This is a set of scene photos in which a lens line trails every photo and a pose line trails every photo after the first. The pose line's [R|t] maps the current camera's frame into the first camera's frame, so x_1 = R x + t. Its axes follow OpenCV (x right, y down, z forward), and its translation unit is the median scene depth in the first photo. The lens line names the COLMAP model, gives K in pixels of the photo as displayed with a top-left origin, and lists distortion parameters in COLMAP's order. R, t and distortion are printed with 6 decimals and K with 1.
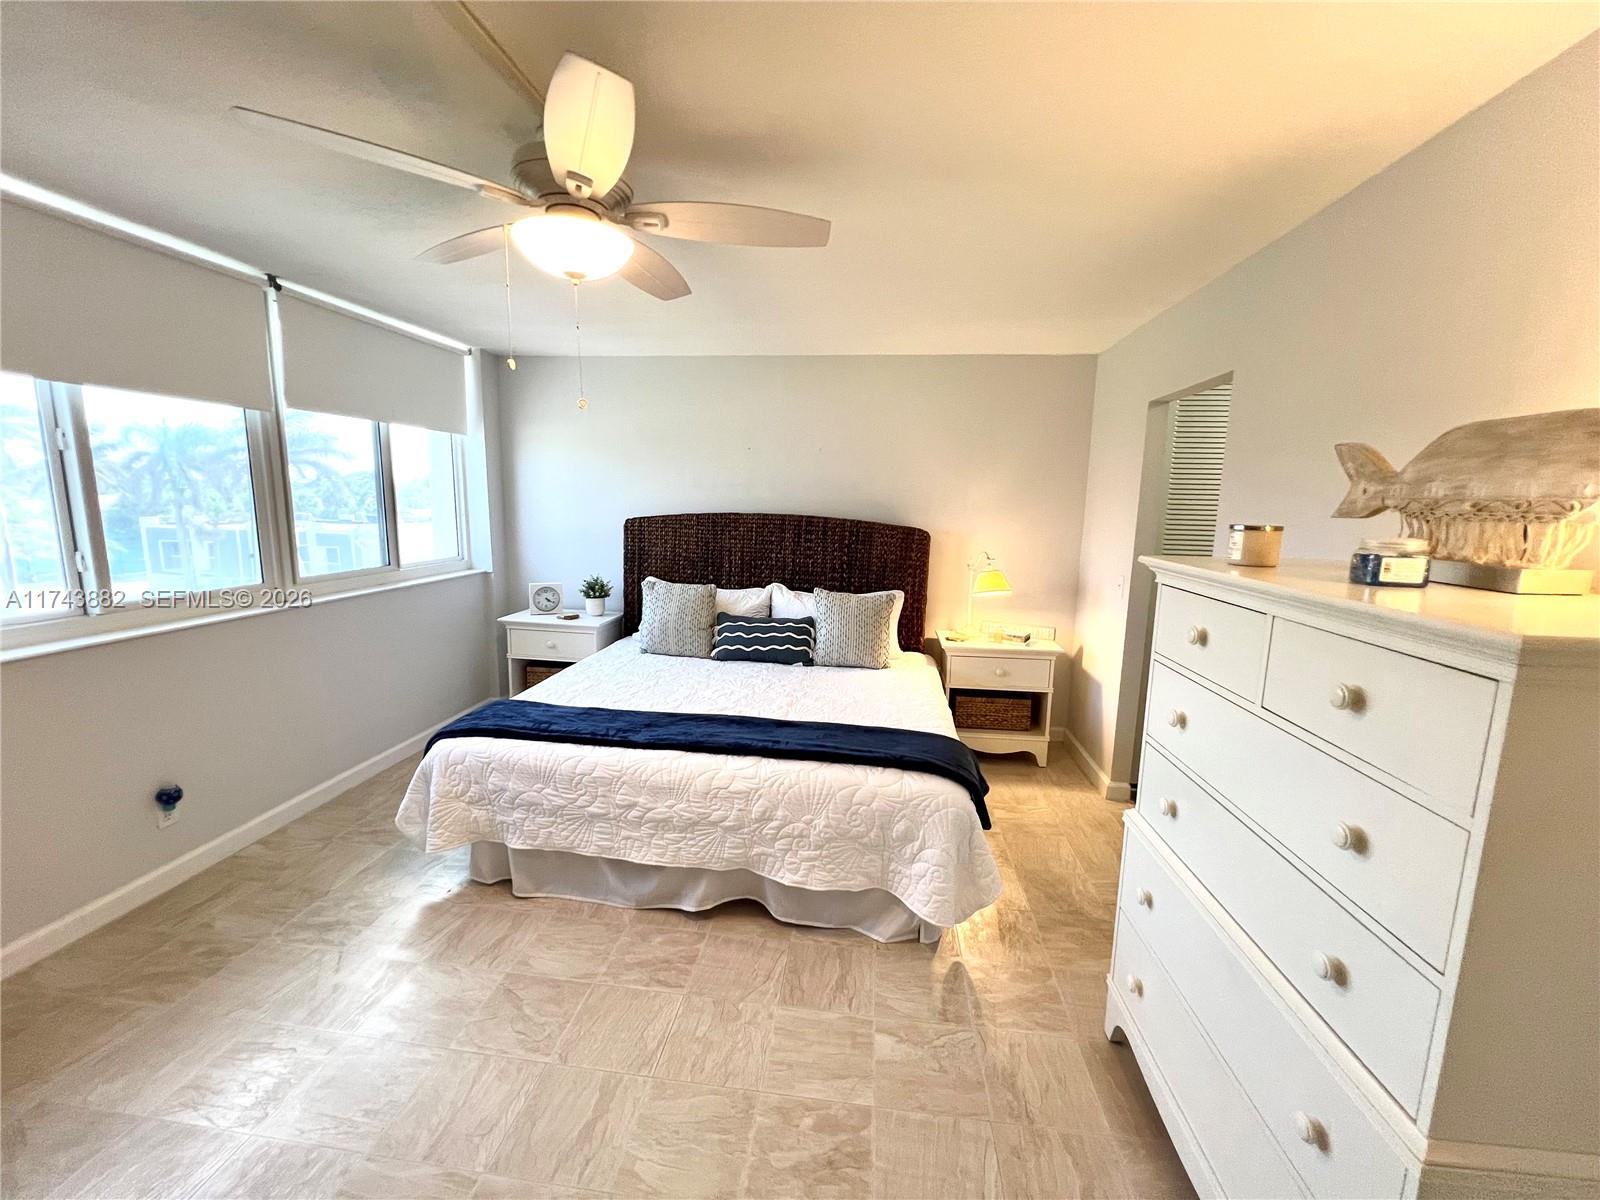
lens RADIAL K [[648.1, 0, 800.0], [0, 648.1, 600.0], [0, 0, 1]] dist [-0.003574, -0.000312]
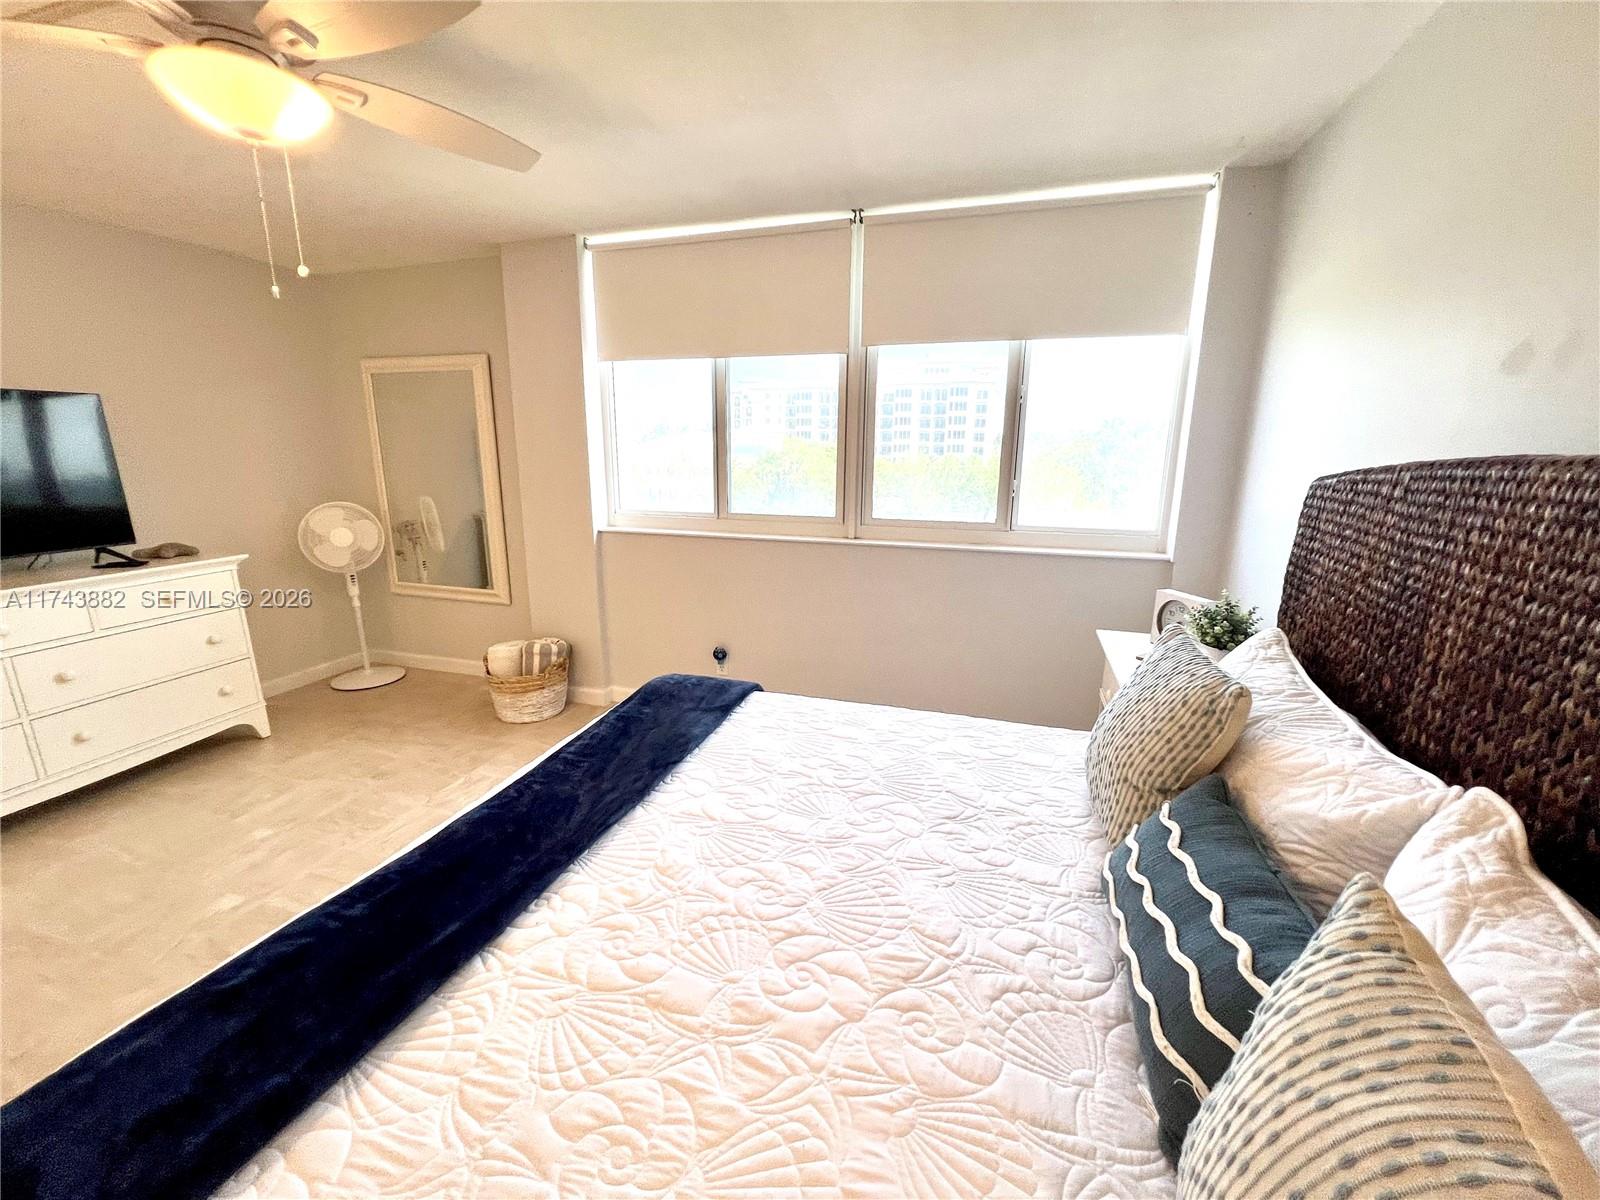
lens RADIAL K [[648.1, 0, 800.0], [0, 648.1, 600.0], [0, 0, 1]] dist [-0.003574, -0.000312]
pose [[-0.171580, 0.212000, -0.962090, 0.278938], [-0.161132, 0.957382, 0.239699, -0.150813], [0.971904, 0.196151, -0.130108, 1.153949]]
